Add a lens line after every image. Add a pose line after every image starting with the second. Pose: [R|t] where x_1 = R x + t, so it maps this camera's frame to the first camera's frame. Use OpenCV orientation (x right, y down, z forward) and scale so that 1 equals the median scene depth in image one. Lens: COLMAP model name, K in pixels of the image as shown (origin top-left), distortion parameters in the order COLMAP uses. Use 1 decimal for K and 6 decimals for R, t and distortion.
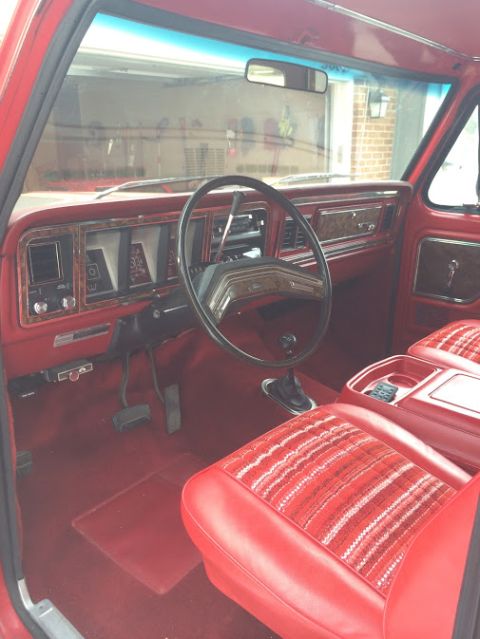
lens RADIAL K [[594.3, 0, 242.6], [0, 594.3, 317.9], [0, 0, 1]] dist [0.111420, -0.229175]
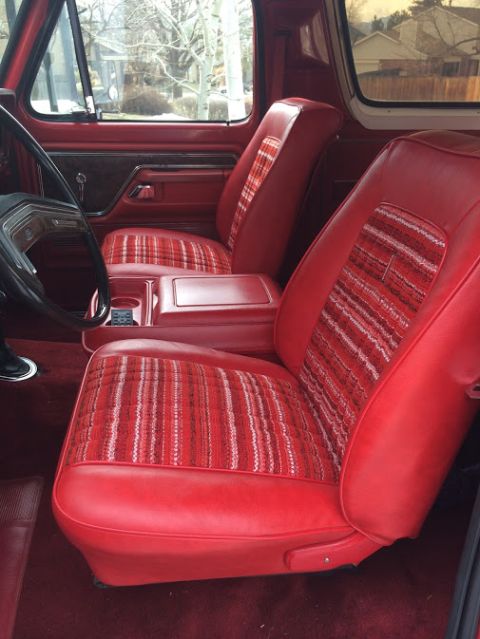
lens RADIAL K [[579.4, 0, 240.0], [0, 579.4, 319.5], [0, 0, 1]] dist [0.062218, -0.002551]
pose [[0.617324, -0.322839, 0.717416, -0.347694], [0.213560, 0.946447, 0.242138, -0.065629], [-0.757168, 0.003734, 0.653210, 0.271215]]
